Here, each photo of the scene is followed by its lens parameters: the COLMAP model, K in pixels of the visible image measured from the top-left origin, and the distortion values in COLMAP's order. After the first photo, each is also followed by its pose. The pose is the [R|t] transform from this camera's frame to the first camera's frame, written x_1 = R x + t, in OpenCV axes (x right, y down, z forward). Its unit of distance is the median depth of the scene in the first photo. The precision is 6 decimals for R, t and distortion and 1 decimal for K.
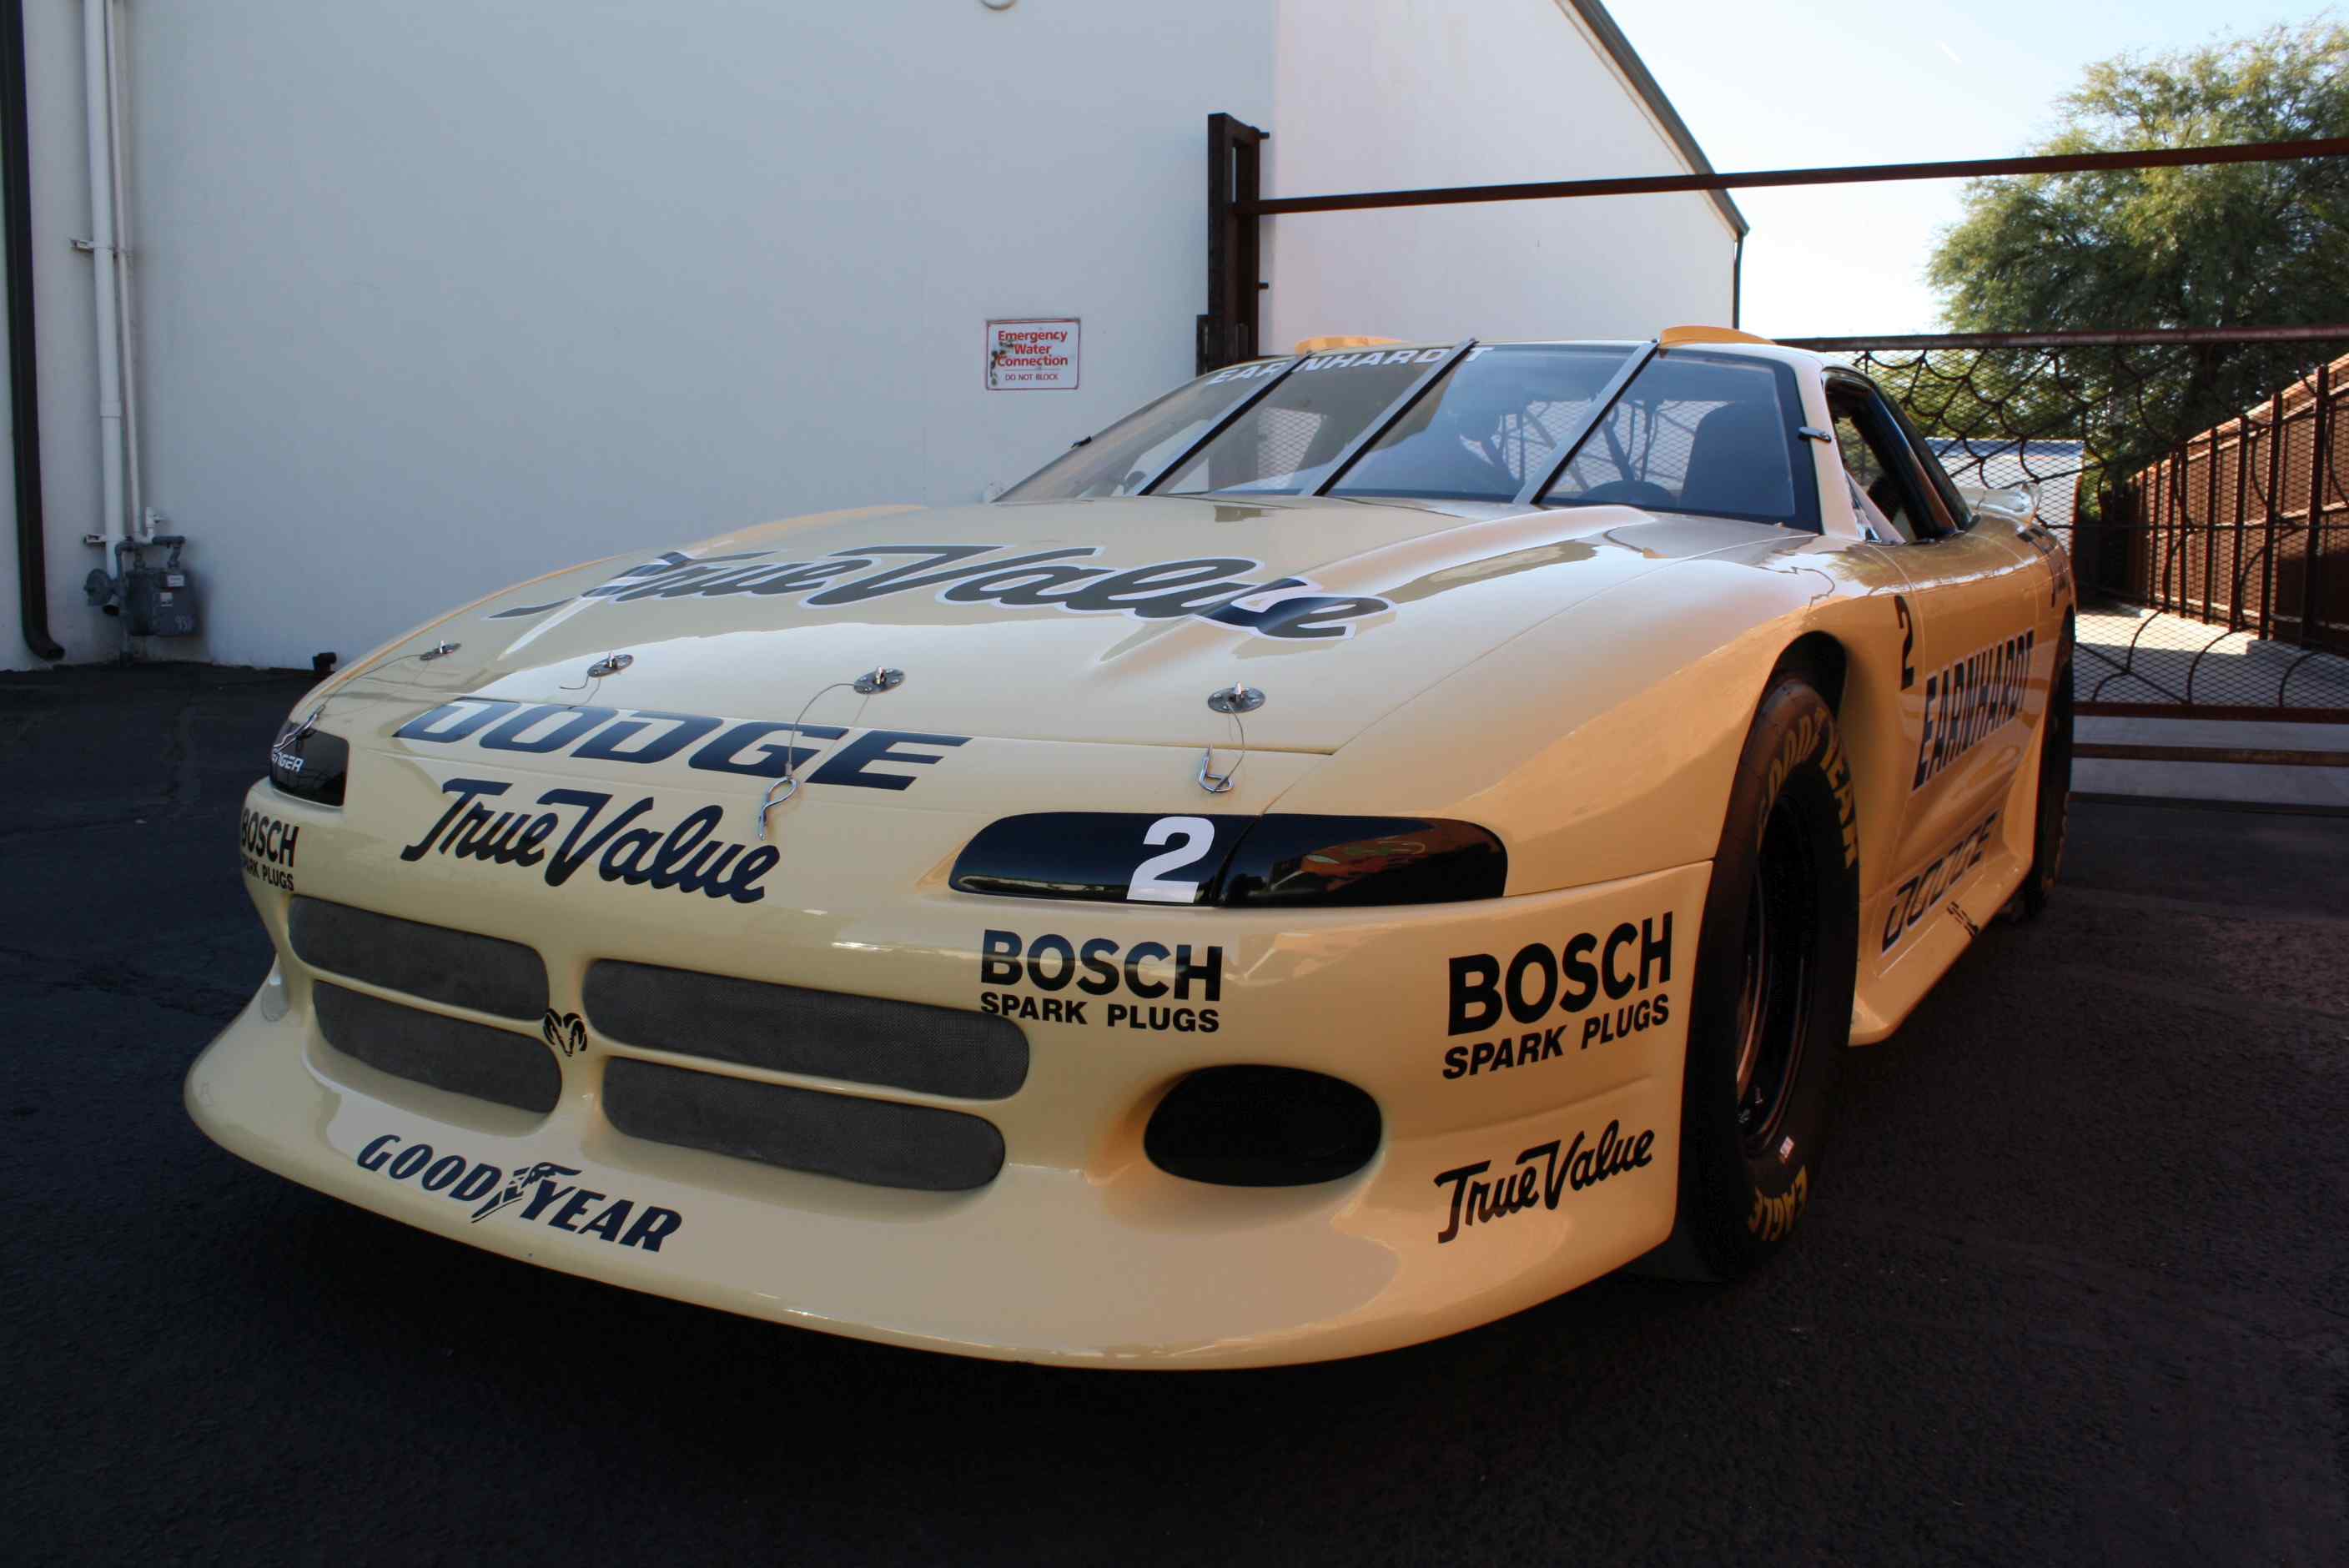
lens RADIAL K [[1984.7, 0, 1205.9], [0, 1984.7, 793.0], [0, 0, 1]] dist [-0.160651, 0.133519]
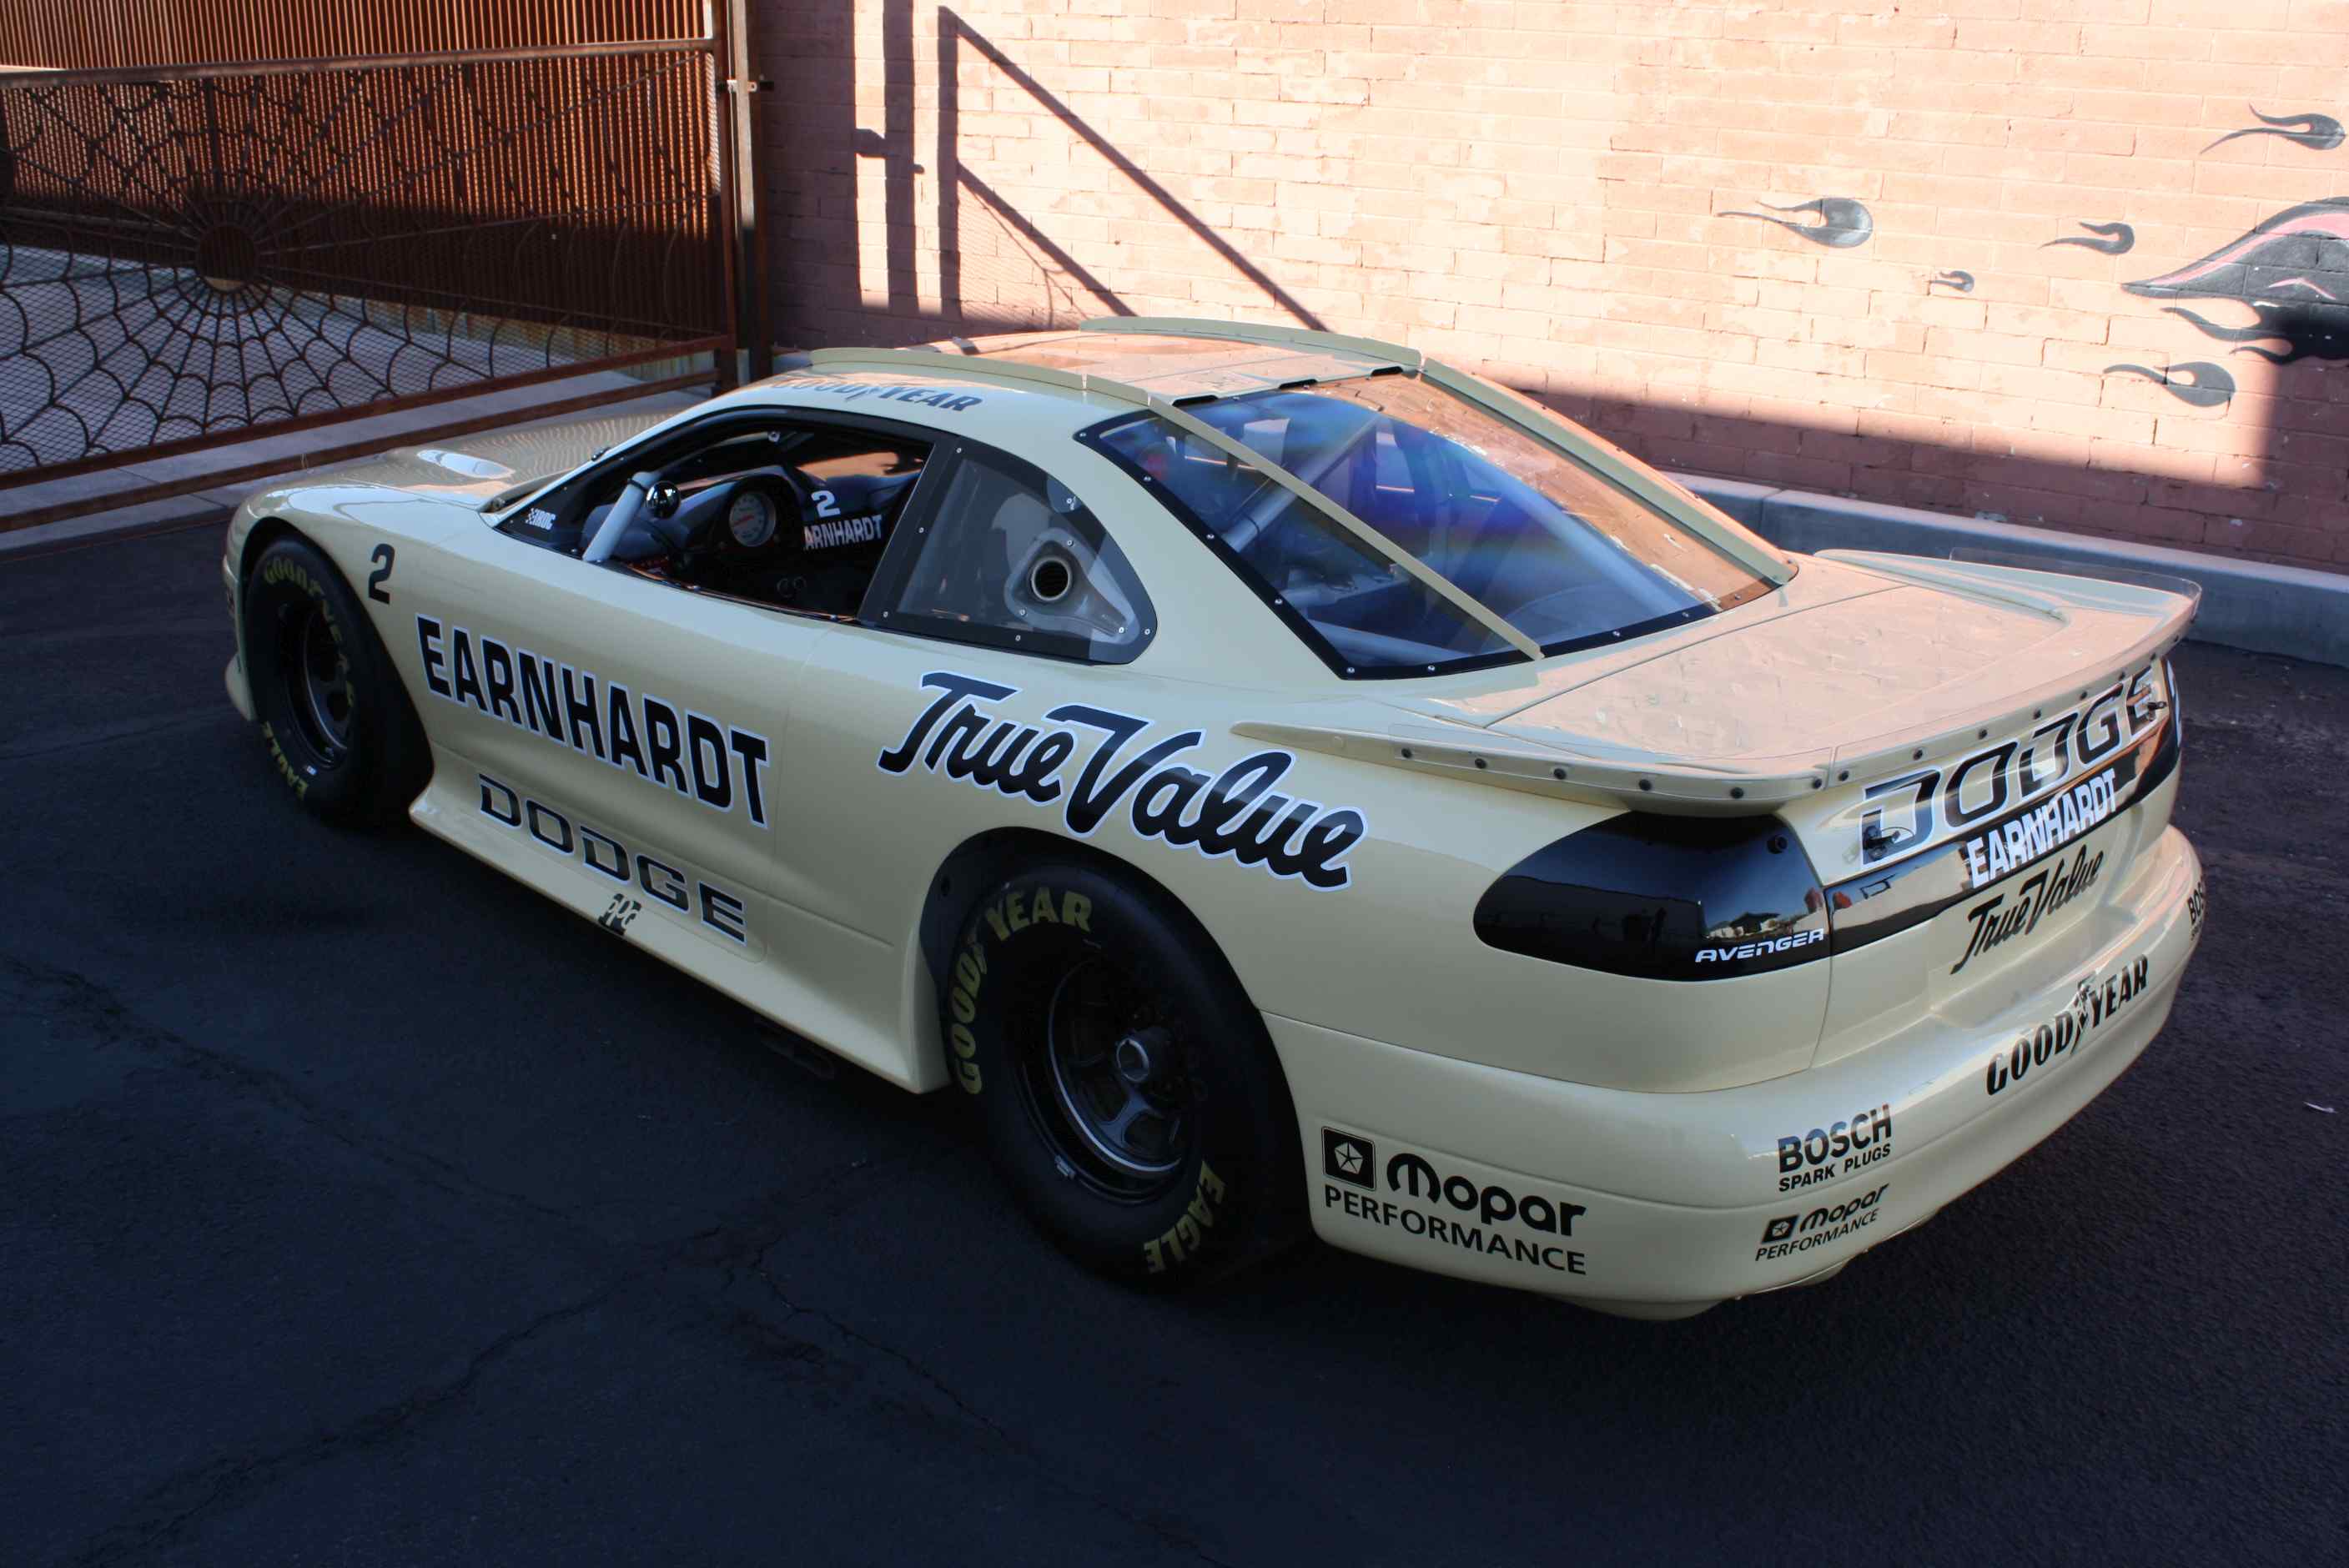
lens RADIAL K [[2275.2, 0, 1191.7], [0, 2275.2, 783.9], [0, 0, 1]] dist [-0.098857, 0.000000]
pose [[-0.260712, 0.299939, -0.917642, 2.749112], [-0.150342, 0.926303, 0.345484, -0.932528], [0.953638, 0.228032, -0.196405, 2.906833]]
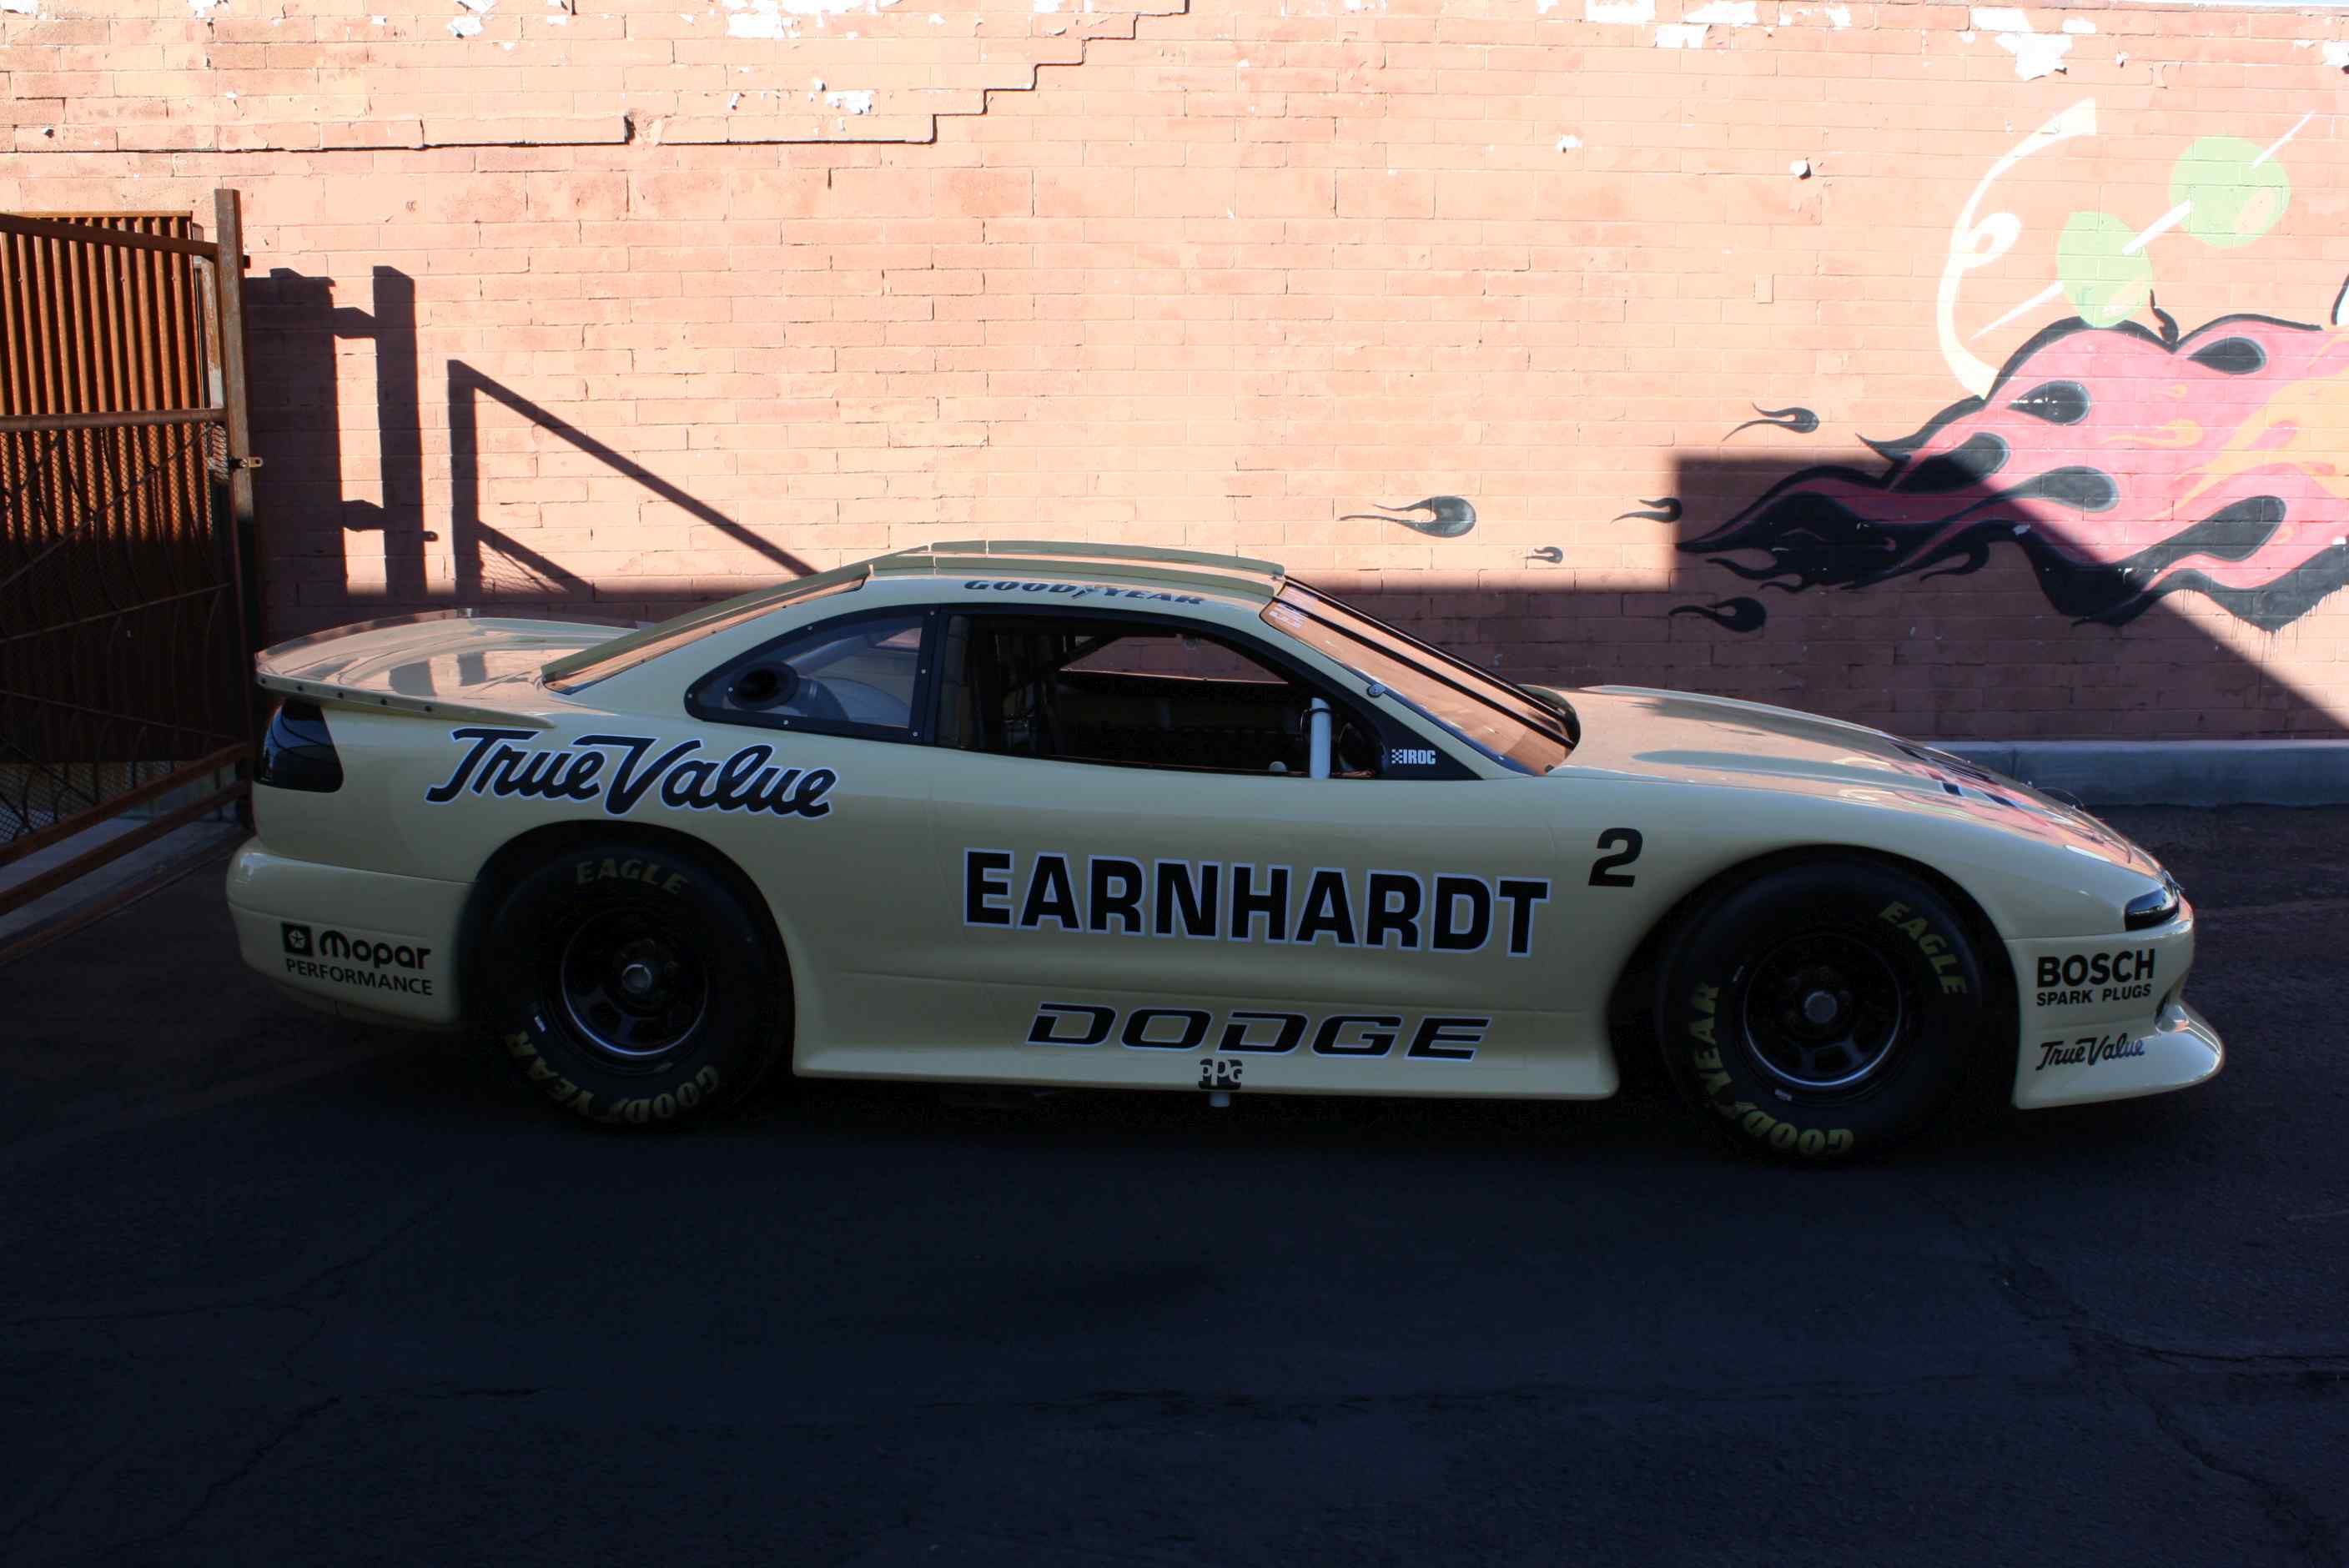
lens RADIAL K [[2200.8, 0, 1187.4], [0, 2200.8, 806.5], [0, 0, 1]] dist [-0.112346, 0.000000]
pose [[0.373032, 0.139835, -0.917221, 2.643019], [-0.111069, 0.988199, 0.105484, -0.444271], [0.921147, 0.062526, 0.384161, 0.587900]]
